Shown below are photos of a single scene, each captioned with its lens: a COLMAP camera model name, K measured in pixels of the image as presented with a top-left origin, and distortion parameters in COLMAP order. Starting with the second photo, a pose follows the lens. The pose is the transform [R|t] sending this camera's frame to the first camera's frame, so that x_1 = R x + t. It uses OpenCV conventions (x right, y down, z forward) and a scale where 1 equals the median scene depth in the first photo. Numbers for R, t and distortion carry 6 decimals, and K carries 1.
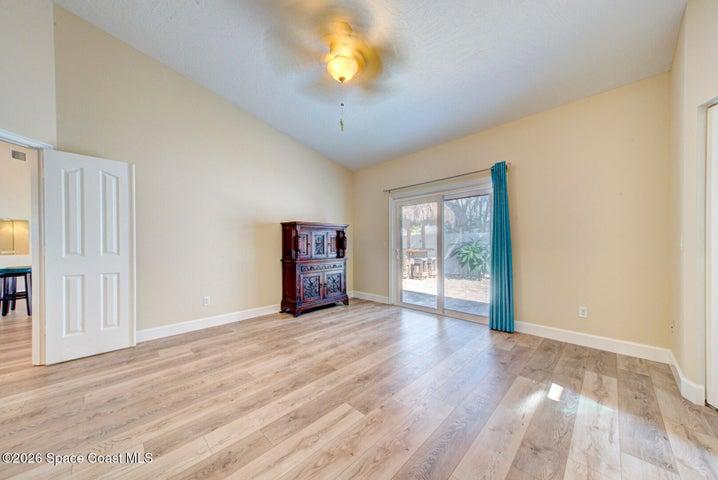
lens RADIAL K [[247.0, 0, 358.1], [0, 247.0, 247.0], [0, 0, 1]] dist [0.034399, -0.008595]
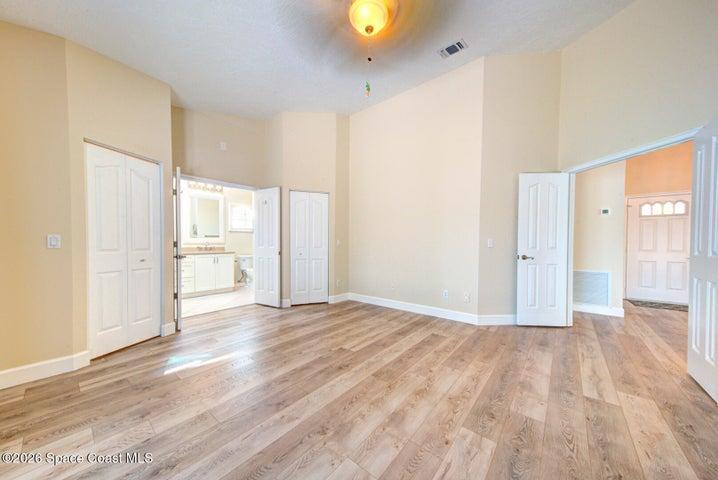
lens RADIAL K [[247.0, 0, 358.1], [0, 247.0, 247.0], [0, 0, 1]] dist [0.034399, -0.008595]
pose [[-0.995875, 0.004457, -0.090625, 0.049185], [0.002525, 0.999767, 0.021421, -0.012376], [0.090699, 0.021103, -0.995655, 1.942903]]
